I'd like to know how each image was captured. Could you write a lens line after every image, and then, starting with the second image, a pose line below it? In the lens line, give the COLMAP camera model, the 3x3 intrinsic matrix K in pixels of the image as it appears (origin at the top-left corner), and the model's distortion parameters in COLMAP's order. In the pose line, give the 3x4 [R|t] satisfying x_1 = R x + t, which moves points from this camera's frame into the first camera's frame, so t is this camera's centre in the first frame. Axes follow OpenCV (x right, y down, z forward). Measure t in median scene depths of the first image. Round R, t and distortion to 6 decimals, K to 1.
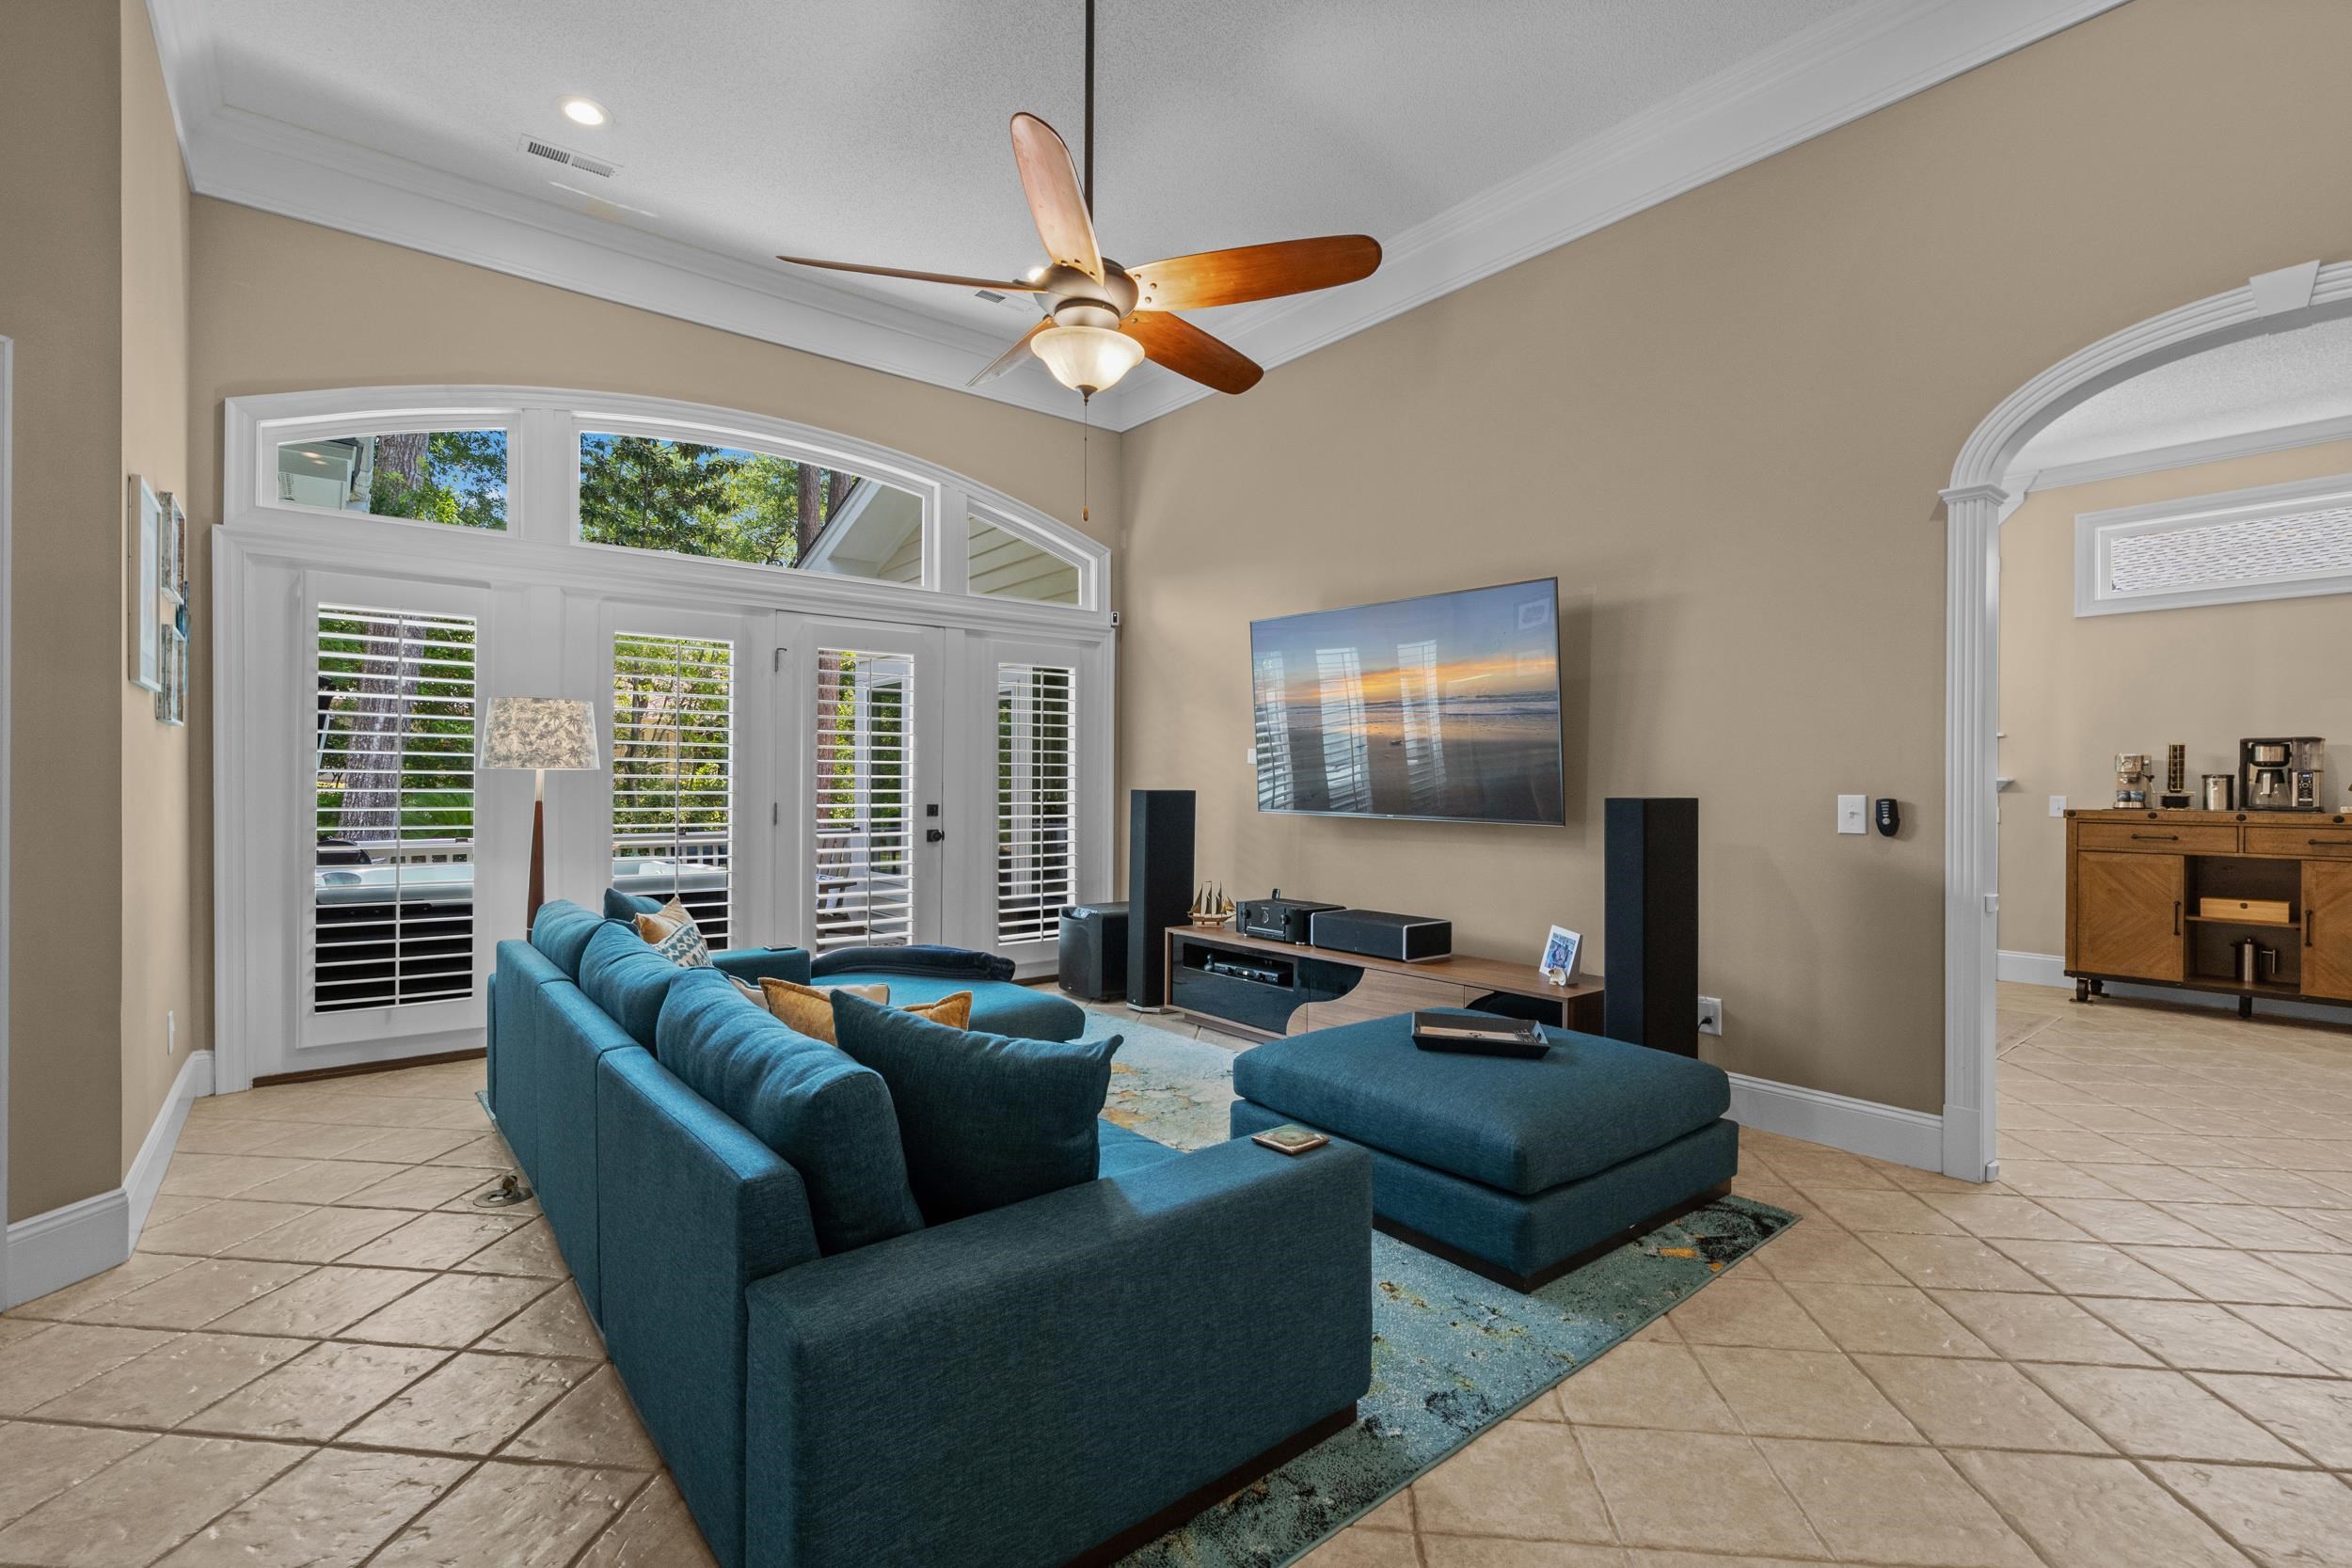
lens RADIAL K [[1048.5, 0, 1215.2], [0, 1048.5, 790.9], [0, 0, 1]] dist [0.012507, 0.000180]
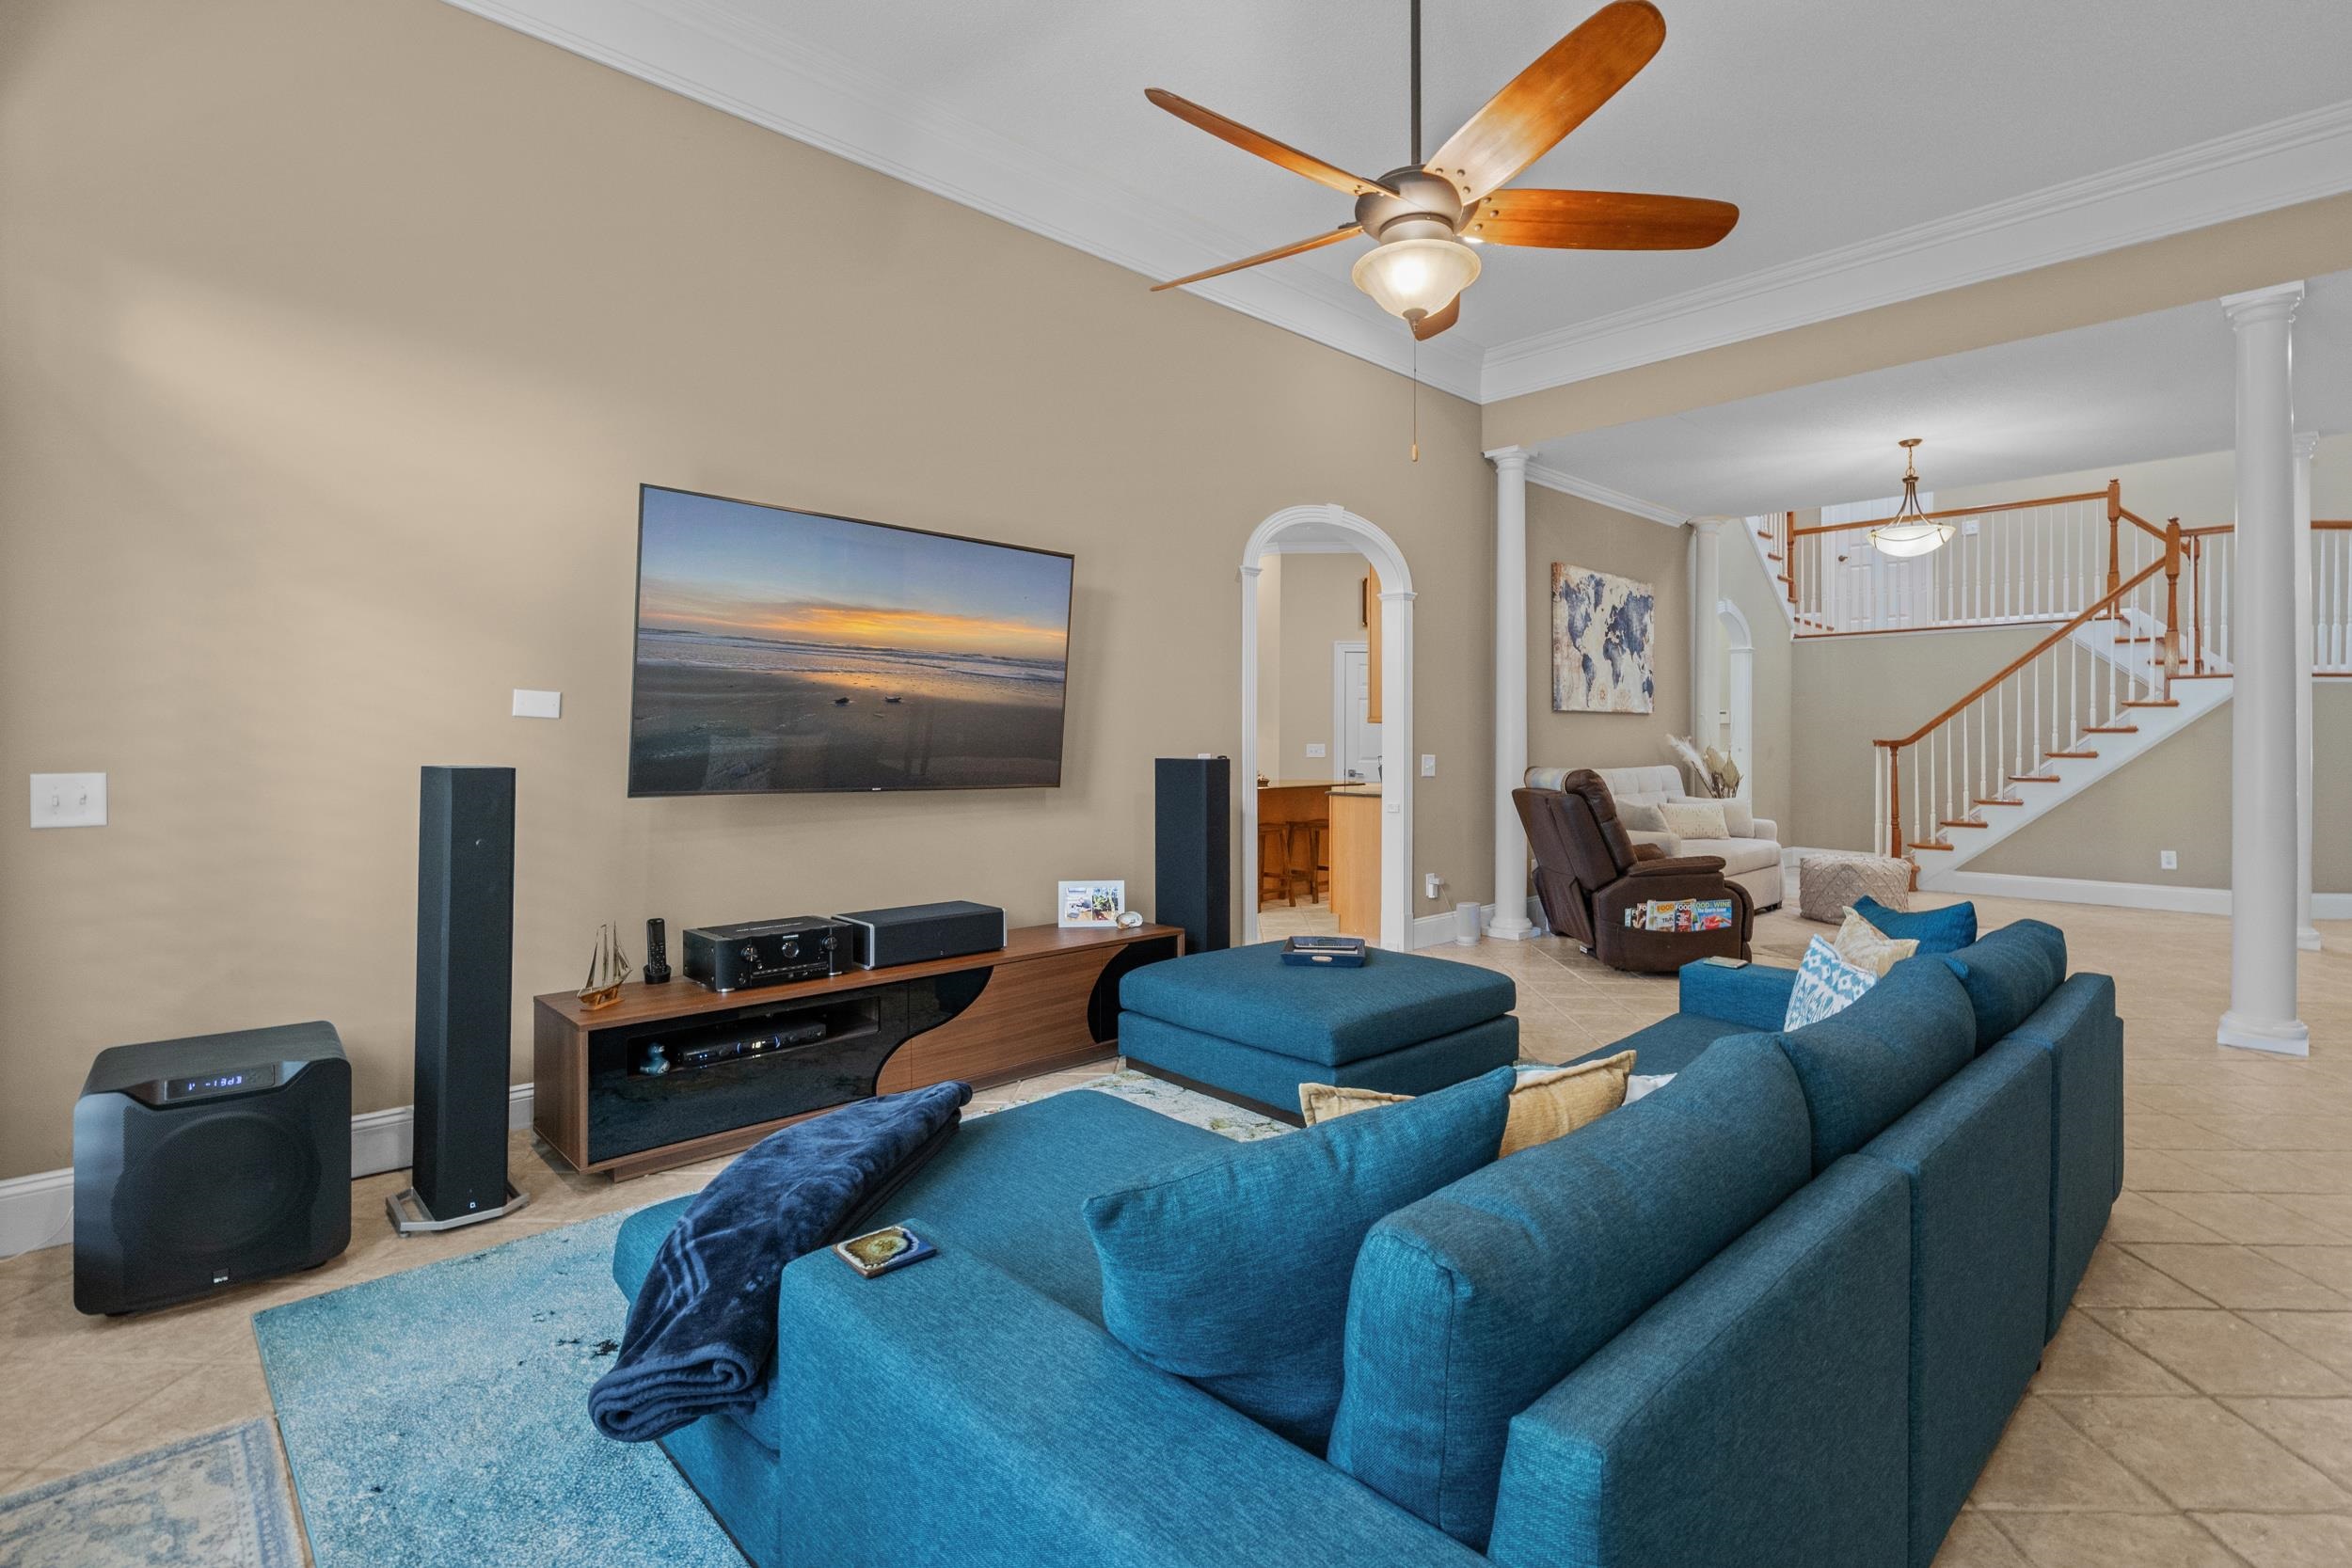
lens RADIAL K [[1107.4, 0, 1183.5], [0, 1107.4, 738.4], [0, 0, 1]] dist [-0.000681, 0.000139]
pose [[-0.057174, -0.003657, 0.998358, -0.706951], [0.015059, 0.999876, 0.004525, -0.010895], [-0.998251, 0.015293, -0.057112, 0.849904]]
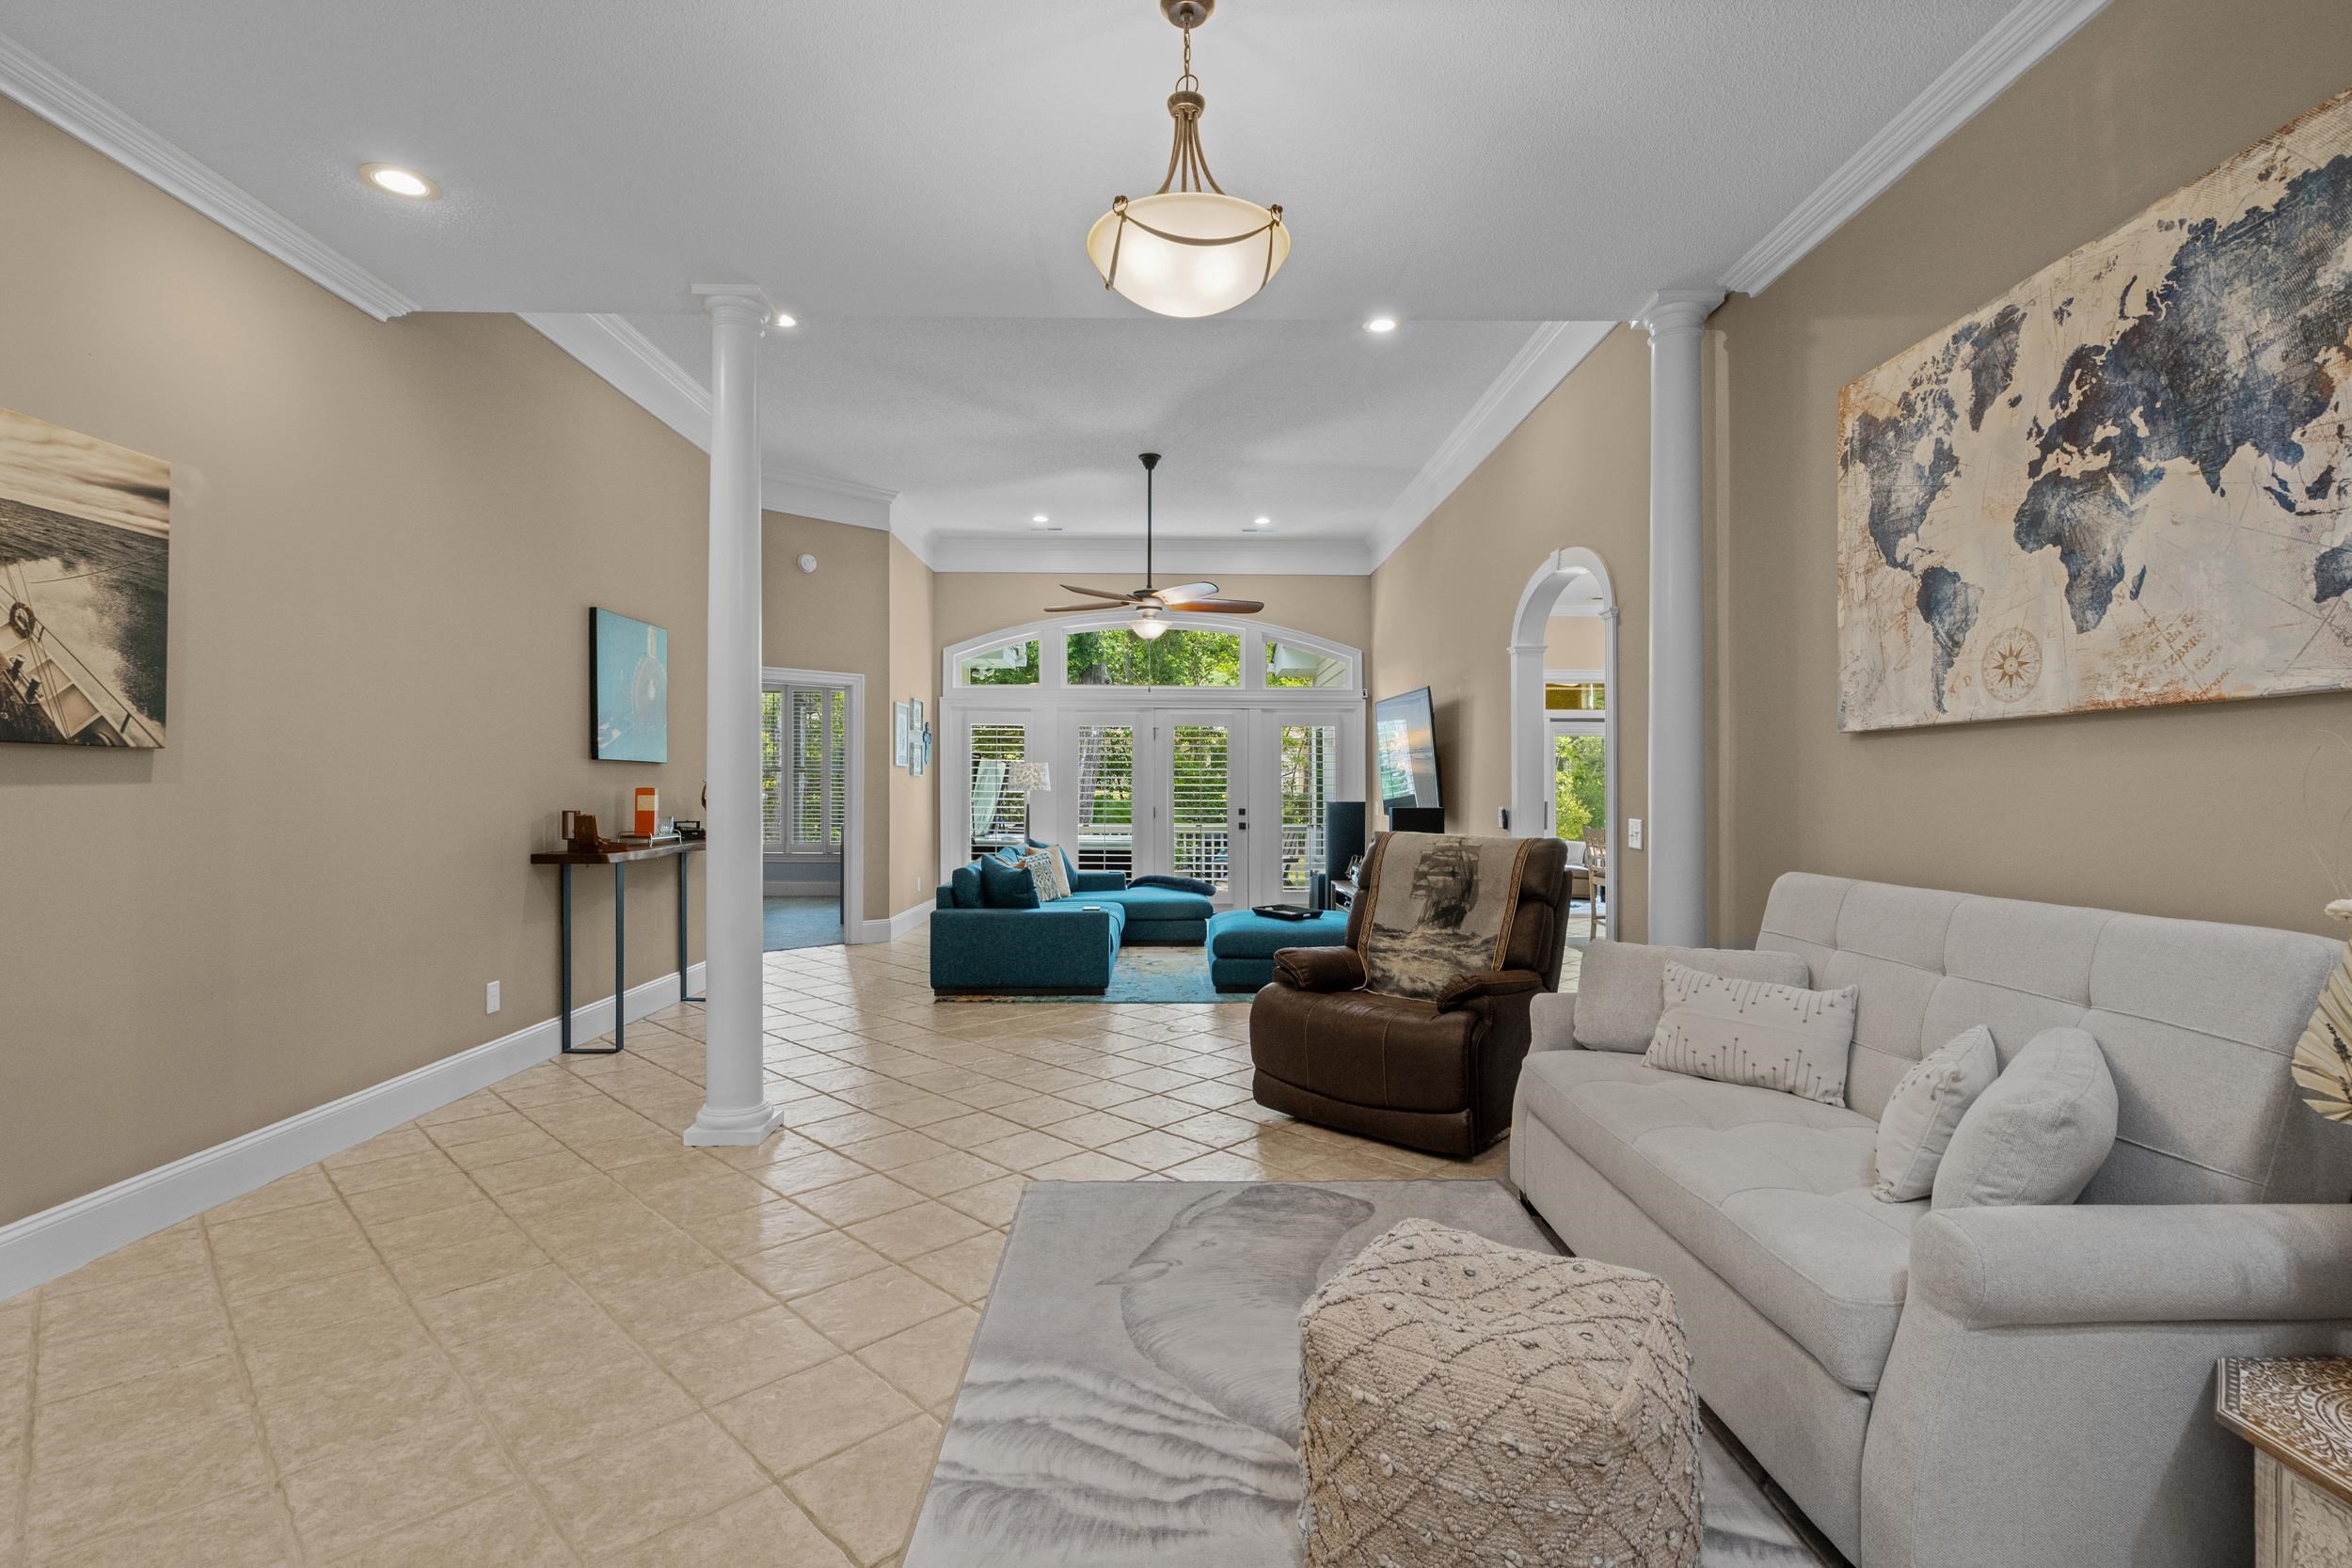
lens RADIAL K [[1075.1, 0, 1176.8], [0, 1075.1, 775.4], [0, 0, 1]] dist [0.000054, 0.000229]
pose [[0.770735, -0.011500, -0.637052, 1.030116], [-0.009036, 0.999539, -0.028976, 0.013388], [0.637092, 0.028089, 0.770276, -0.608204]]
